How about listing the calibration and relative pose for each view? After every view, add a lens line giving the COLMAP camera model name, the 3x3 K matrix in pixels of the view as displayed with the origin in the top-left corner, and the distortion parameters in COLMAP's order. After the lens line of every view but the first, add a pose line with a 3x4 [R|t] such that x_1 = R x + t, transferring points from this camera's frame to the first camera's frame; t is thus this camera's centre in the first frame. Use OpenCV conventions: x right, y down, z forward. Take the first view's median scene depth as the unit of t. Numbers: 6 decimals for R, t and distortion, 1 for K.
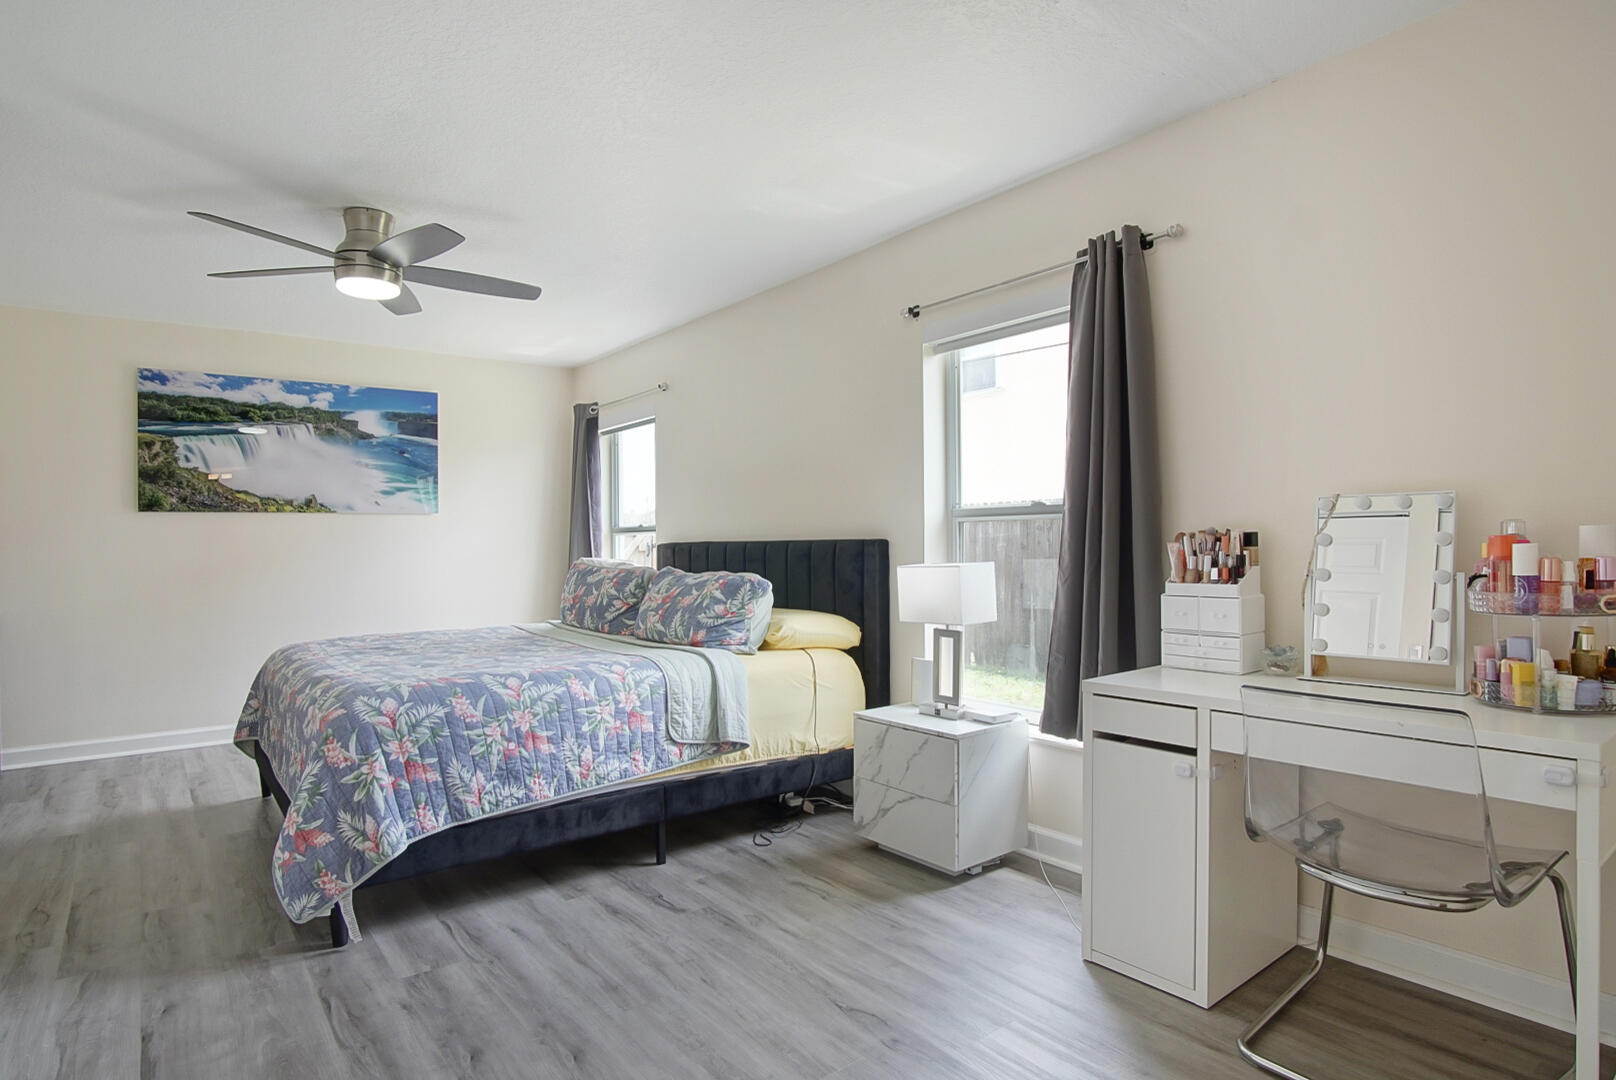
lens RADIAL K [[864.1, 0, 804.3], [0, 864.1, 543.5], [0, 0, 1]] dist [-0.033973, 0.009113]
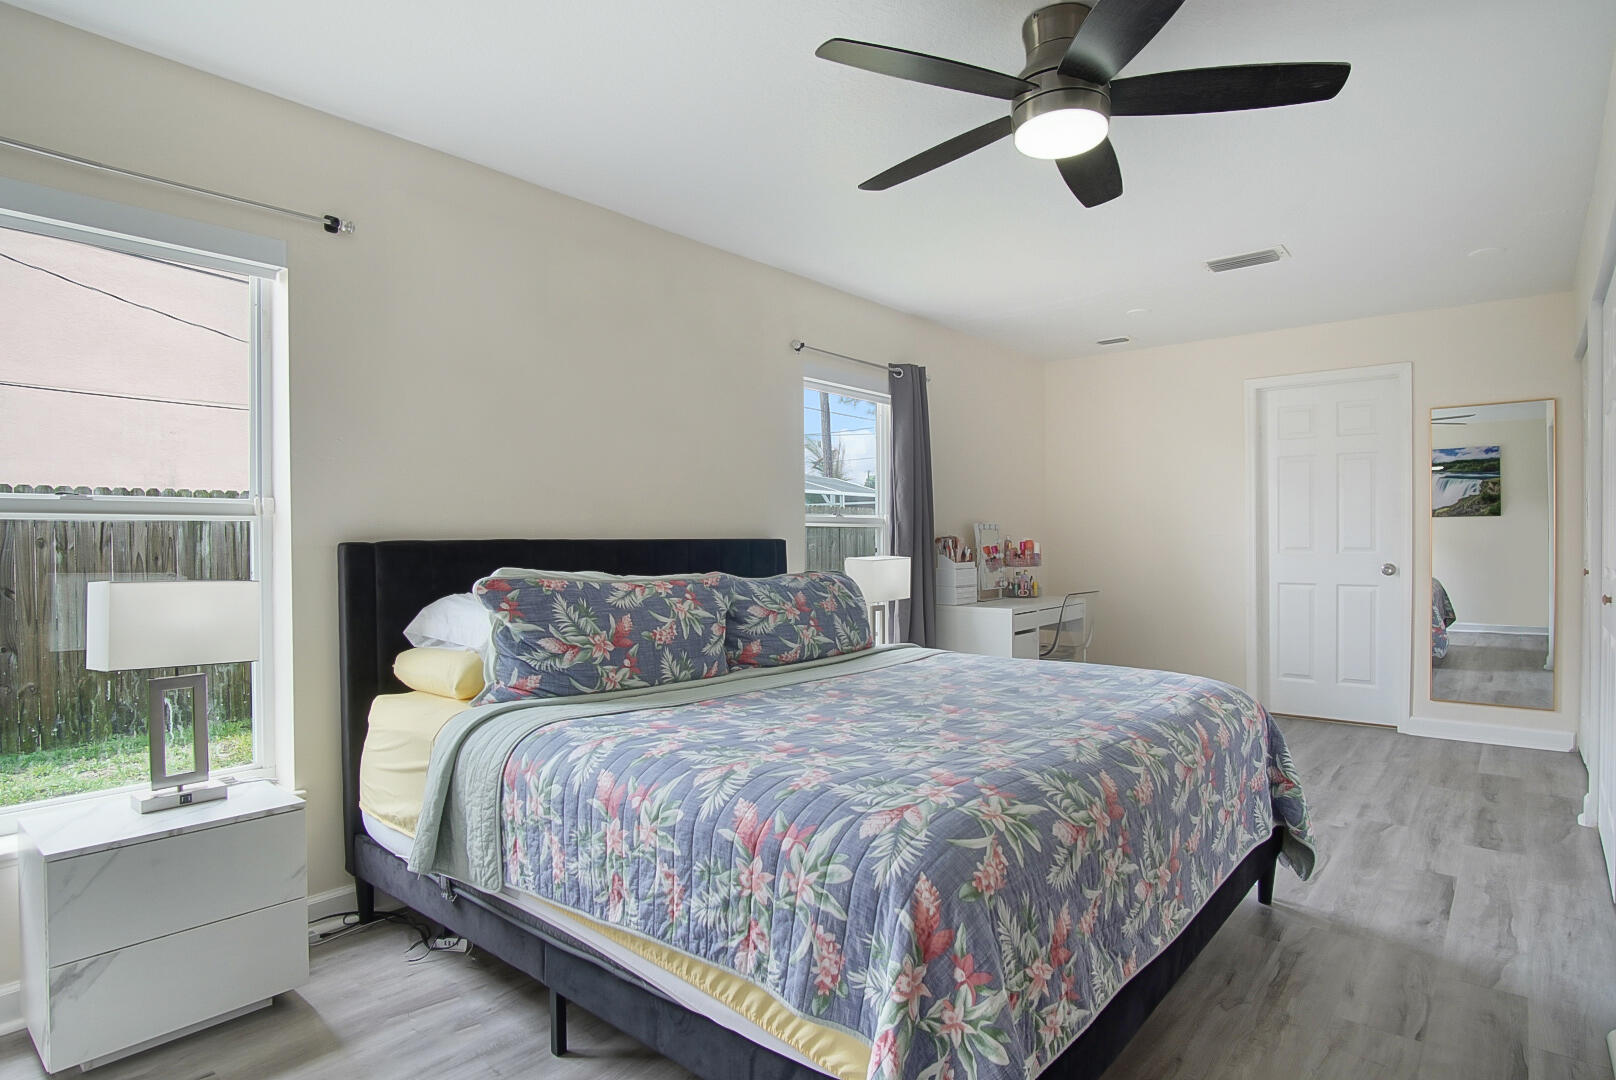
lens RADIAL K [[864.1, 0, 804.3], [0, 864.1, 543.5], [0, 0, 1]] dist [-0.033973, 0.009113]
pose [[-0.205319, 0.001594, 0.978694, -1.167619], [-0.011383, 0.999927, -0.004017, 0.009096], [-0.978629, -0.011965, -0.205286, 1.411328]]
